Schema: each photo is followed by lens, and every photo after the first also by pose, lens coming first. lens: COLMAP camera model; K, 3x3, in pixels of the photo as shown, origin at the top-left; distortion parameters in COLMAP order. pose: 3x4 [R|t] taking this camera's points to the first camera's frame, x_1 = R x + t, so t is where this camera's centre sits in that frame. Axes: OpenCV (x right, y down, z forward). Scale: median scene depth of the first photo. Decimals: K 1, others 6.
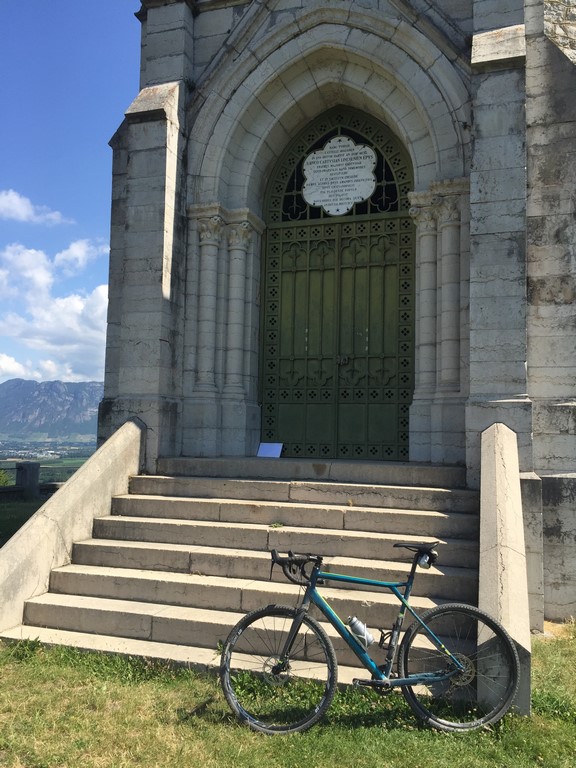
lens RADIAL K [[652.8, 0, 288.0], [0, 652.8, 384.0], [0, 0, 1]] dist [0.092057, -0.140882]
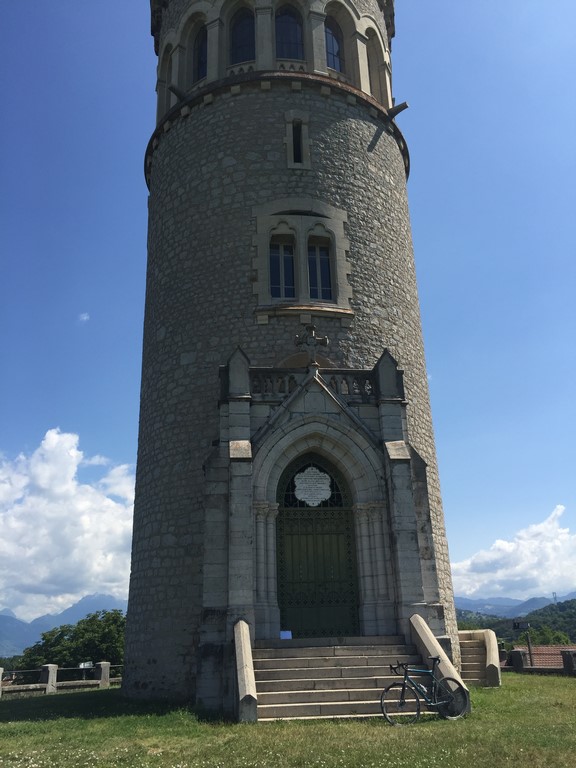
lens RADIAL K [[652.8, 0, 288.0], [0, 652.8, 384.0], [0, 0, 1]] dist [0.092057, -0.140882]
pose [[0.906924, 0.107543, 0.407336, -0.856848], [0.014466, 0.958350, -0.285228, -0.046735], [-0.421045, 0.264573, 0.867596, -0.806696]]
